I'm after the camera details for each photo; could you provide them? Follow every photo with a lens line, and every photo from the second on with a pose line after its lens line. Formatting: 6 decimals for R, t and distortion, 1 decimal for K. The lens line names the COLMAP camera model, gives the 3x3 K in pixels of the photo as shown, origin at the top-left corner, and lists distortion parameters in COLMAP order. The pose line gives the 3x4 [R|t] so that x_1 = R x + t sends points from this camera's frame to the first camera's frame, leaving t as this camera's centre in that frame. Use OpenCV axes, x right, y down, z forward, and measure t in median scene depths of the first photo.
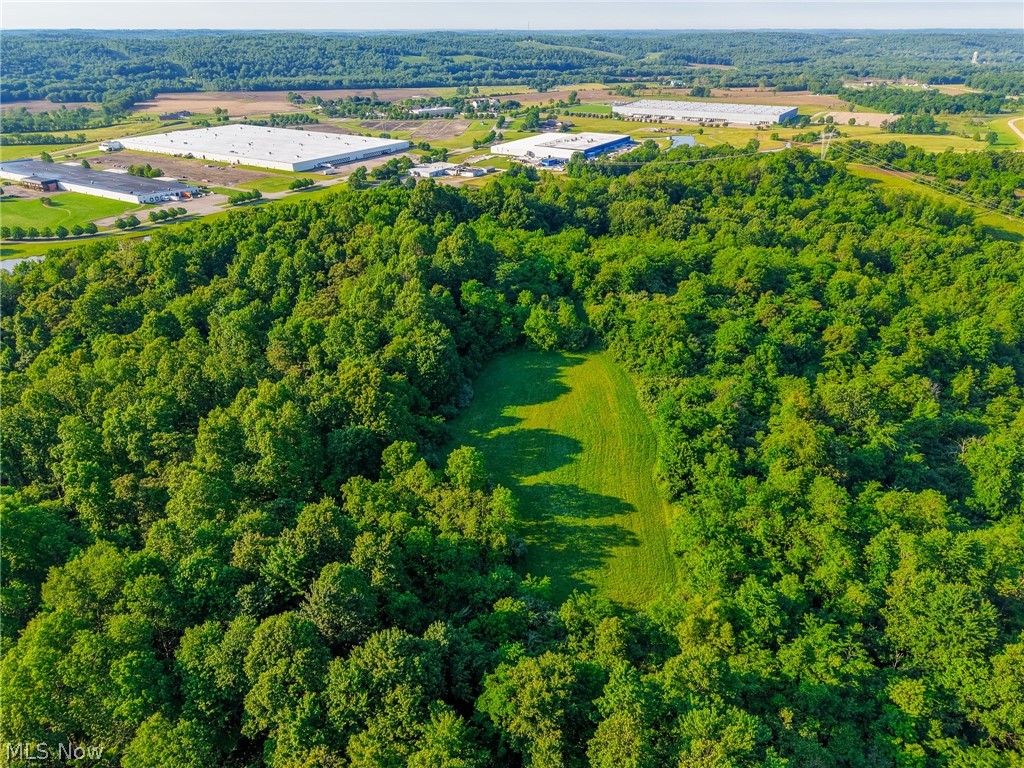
lens RADIAL K [[702.2, 0, 512.0], [0, 702.2, 384.0], [0, 0, 1]] dist [0.034615, -0.031261]
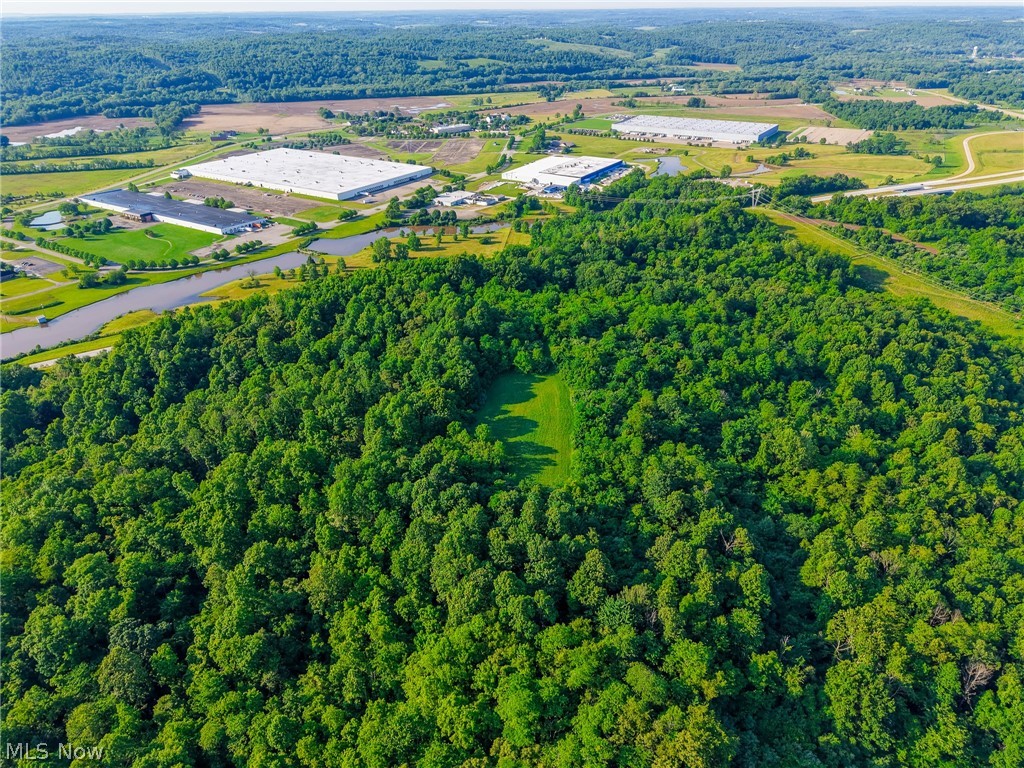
lens RADIAL K [[702.2, 0, 512.0], [0, 702.2, 384.0], [0, 0, 1]] dist [0.034615, -0.031261]
pose [[0.999810, 0.000883, -0.019498, 0.016452], [-0.000422, 0.999720, 0.023651, -0.021722], [0.019514, -0.023638, 0.999530, -0.292637]]
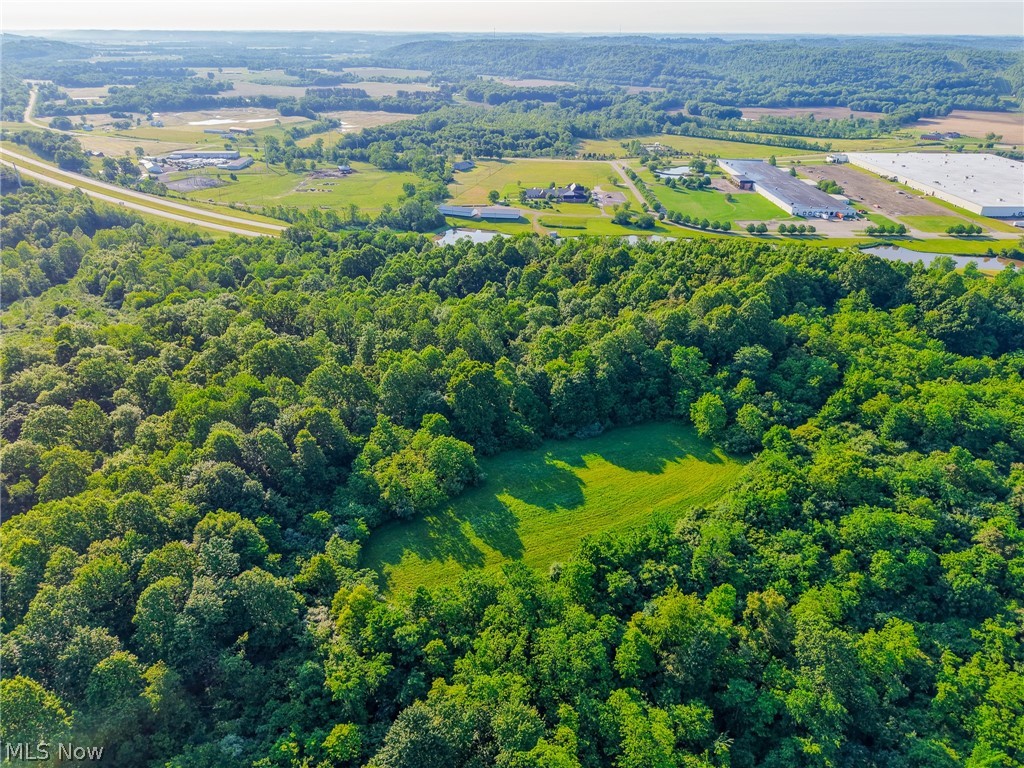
lens RADIAL K [[702.2, 0, 512.0], [0, 702.2, 384.0], [0, 0, 1]] dist [0.034615, -0.031261]
pose [[0.515358, 0.388918, -0.763642, 0.216236], [-0.393383, 0.899021, 0.192384, -0.067877], [0.761352, 0.201257, 0.616311, 0.055835]]
